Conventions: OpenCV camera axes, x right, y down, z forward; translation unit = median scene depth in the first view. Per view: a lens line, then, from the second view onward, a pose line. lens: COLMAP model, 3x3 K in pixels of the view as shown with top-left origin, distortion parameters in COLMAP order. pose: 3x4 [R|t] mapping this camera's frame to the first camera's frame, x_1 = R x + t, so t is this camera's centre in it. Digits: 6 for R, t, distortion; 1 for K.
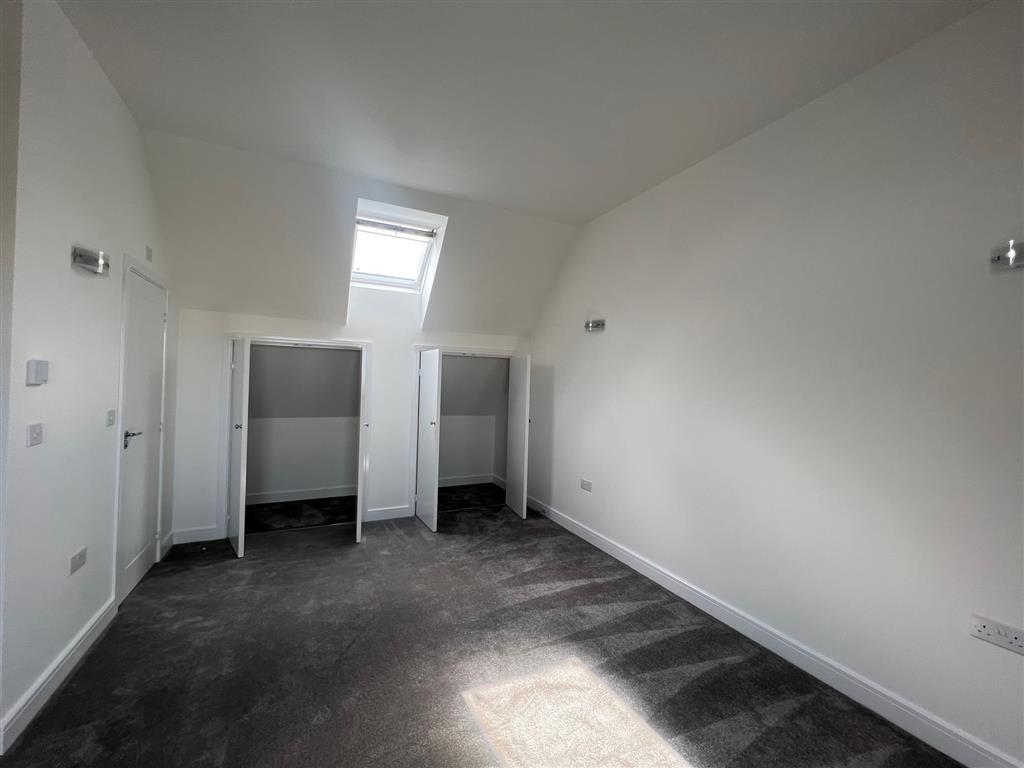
lens RADIAL K [[408.9, 0, 511.5], [0, 408.9, 382.4], [0, 0, 1]] dist [-0.012492, 0.000957]
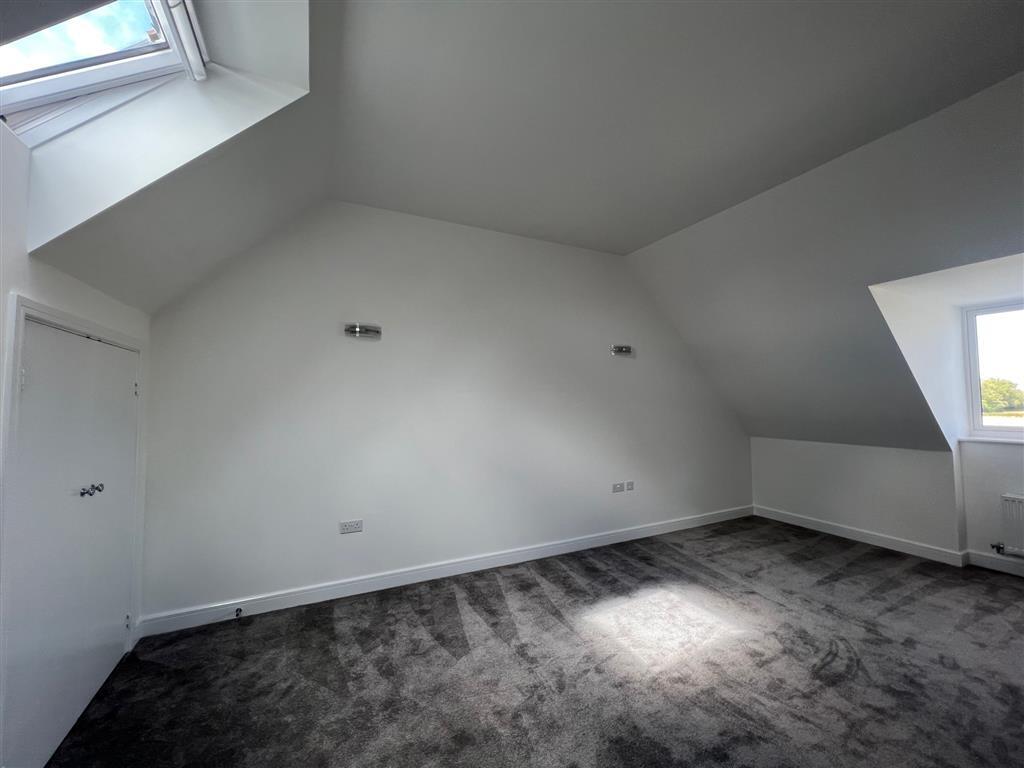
lens RADIAL K [[408.9, 0, 510.8], [0, 408.9, 384.8], [0, 0, 1]] dist [-0.012492, 0.000957]
pose [[-0.001950, 0.017071, 0.999852, -0.831387], [0.006823, 0.999831, -0.017057, -0.016597], [-0.999975, 0.006788, -0.002066, 0.913873]]
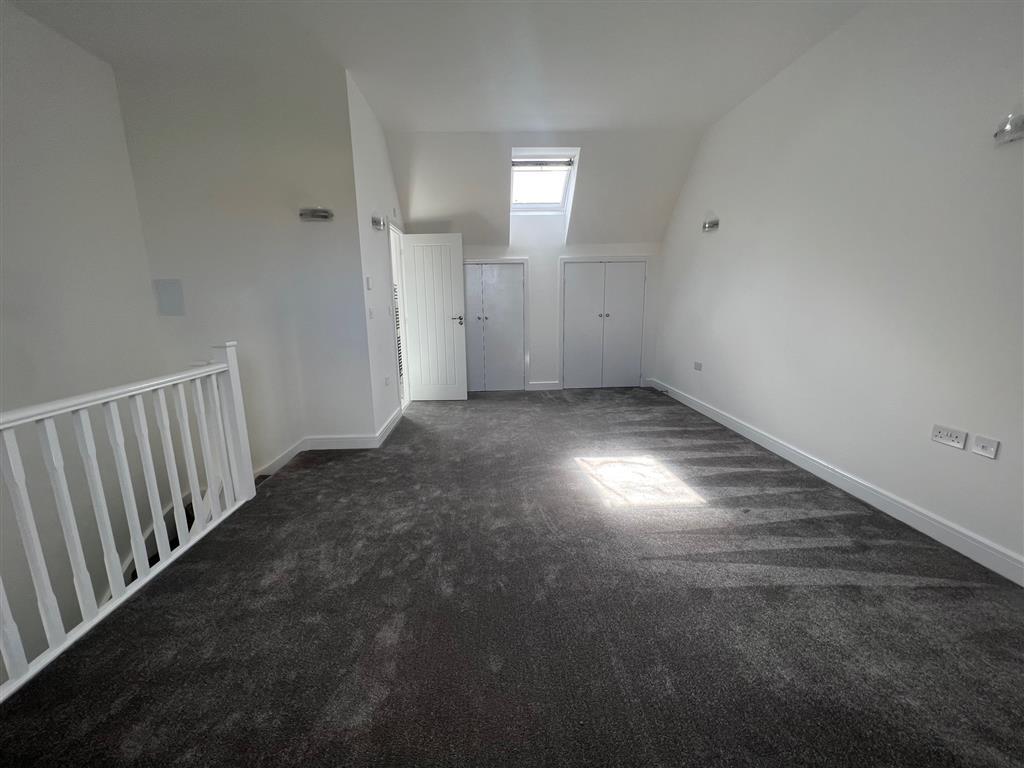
lens RADIAL K [[408.9, 0, 509.0], [0, 408.9, 383.5], [0, 0, 1]] dist [-0.012492, 0.000957]
pose [[0.916178, 0.036106, -0.399142, 0.206272], [0.043737, 0.980978, 0.189129, 0.067995], [0.398378, -0.190733, 0.897171, -0.413518]]
